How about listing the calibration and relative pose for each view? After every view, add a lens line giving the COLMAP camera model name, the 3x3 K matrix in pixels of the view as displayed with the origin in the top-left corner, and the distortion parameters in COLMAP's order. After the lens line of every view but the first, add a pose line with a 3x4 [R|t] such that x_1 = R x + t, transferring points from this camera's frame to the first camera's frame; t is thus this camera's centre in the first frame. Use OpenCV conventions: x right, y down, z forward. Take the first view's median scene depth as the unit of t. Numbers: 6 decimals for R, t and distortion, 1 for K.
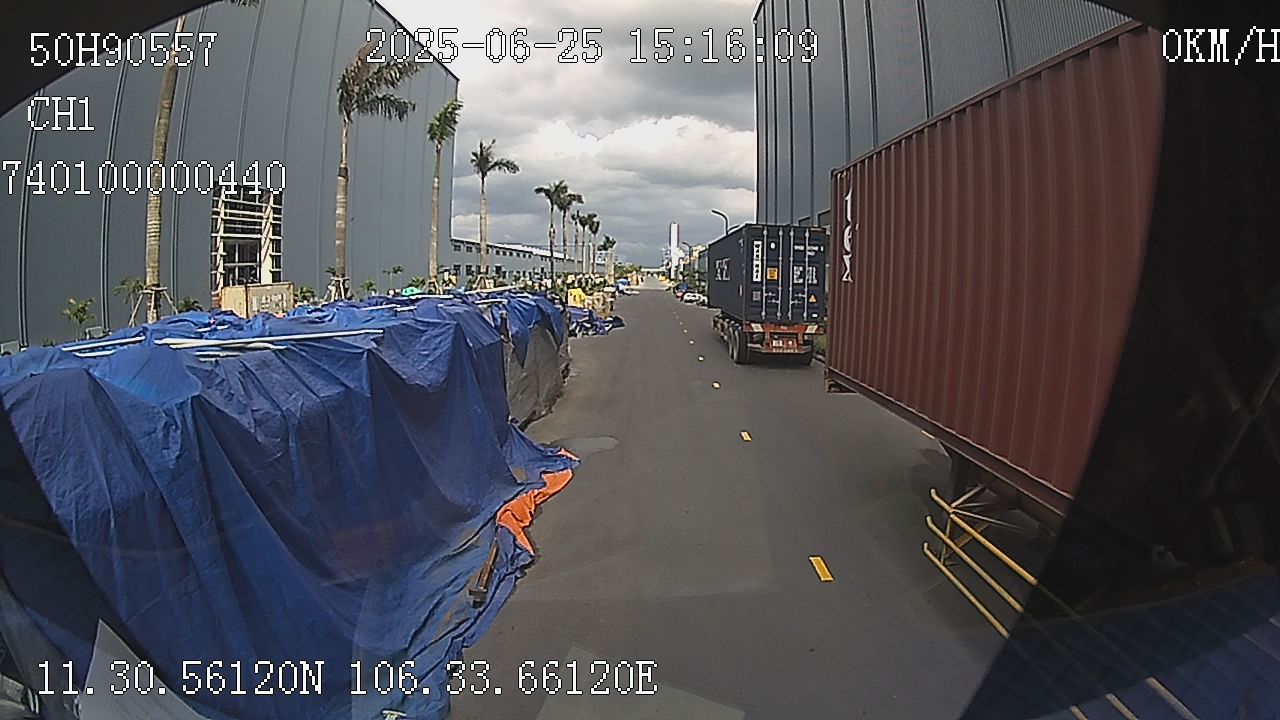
lens RADIAL K [[920.3, 0, 640.0], [0, 920.3, 360.0], [0, 0, 1]] dist [-0.326127, 0.005611]
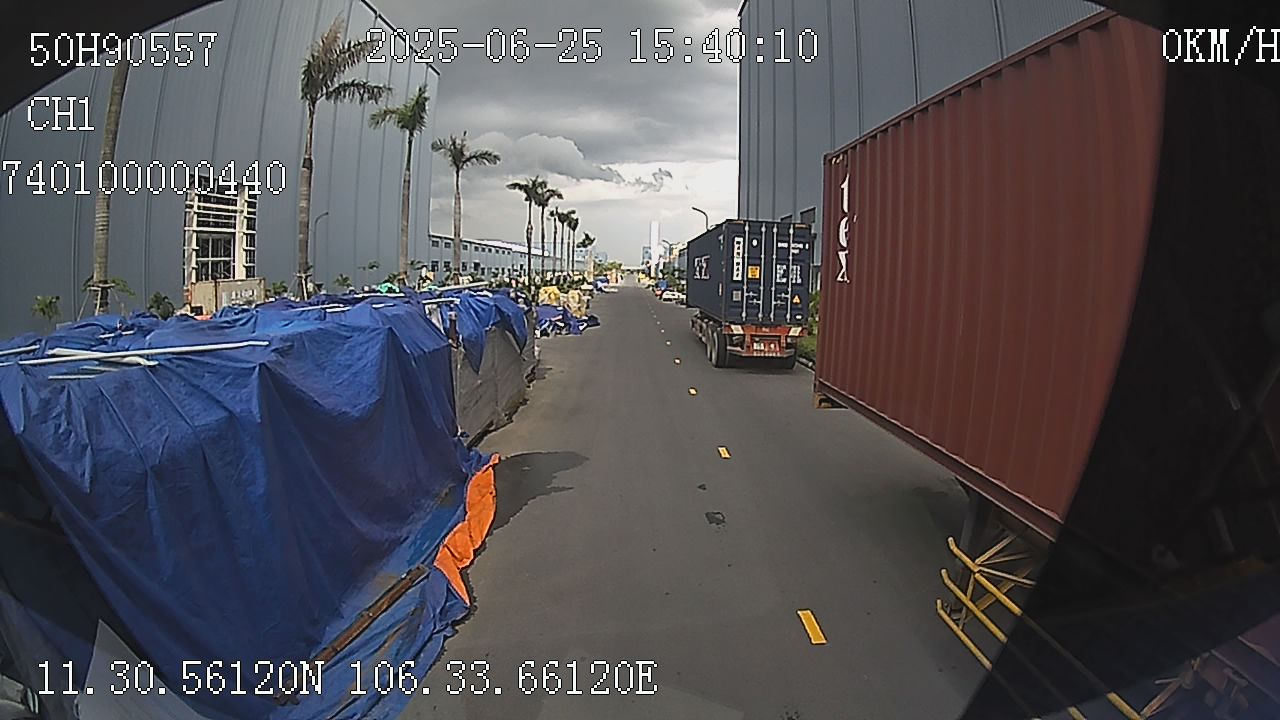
lens RADIAL K [[920.3, 0, 640.0], [0, 920.3, 360.0], [0, 0, 1]] dist [-0.326127, 0.005611]
pose [[0.999723, 0.007671, 0.022253, 0.004360], [-0.007727, 0.999967, 0.002433, -0.003347], [-0.022234, -0.002605, 0.999749, 0.035746]]
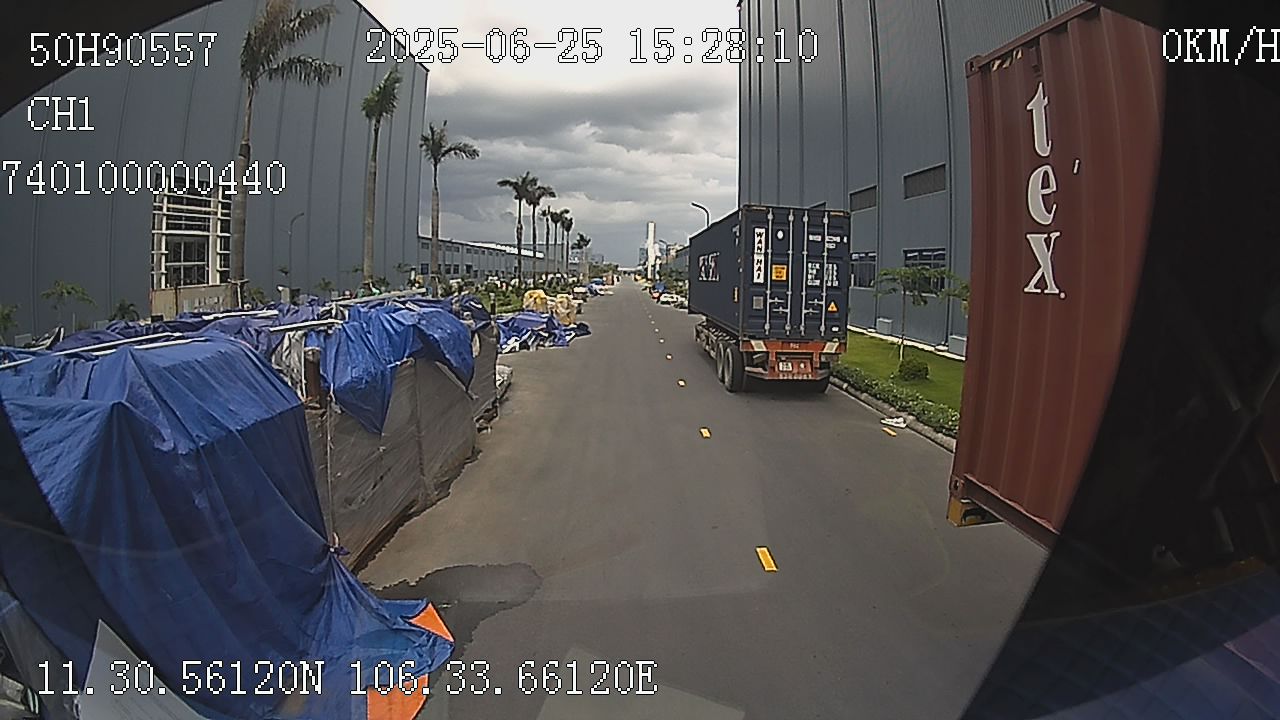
lens RADIAL K [[920.3, 0, 640.0], [0, 920.3, 360.0], [0, 0, 1]] dist [-0.326127, 0.005611]
pose [[0.999683, 0.000672, 0.025160, 0.008248], [-0.000689, 1.000000, 0.000655, -0.014639], [-0.025159, -0.000672, 0.999683, 0.158850]]
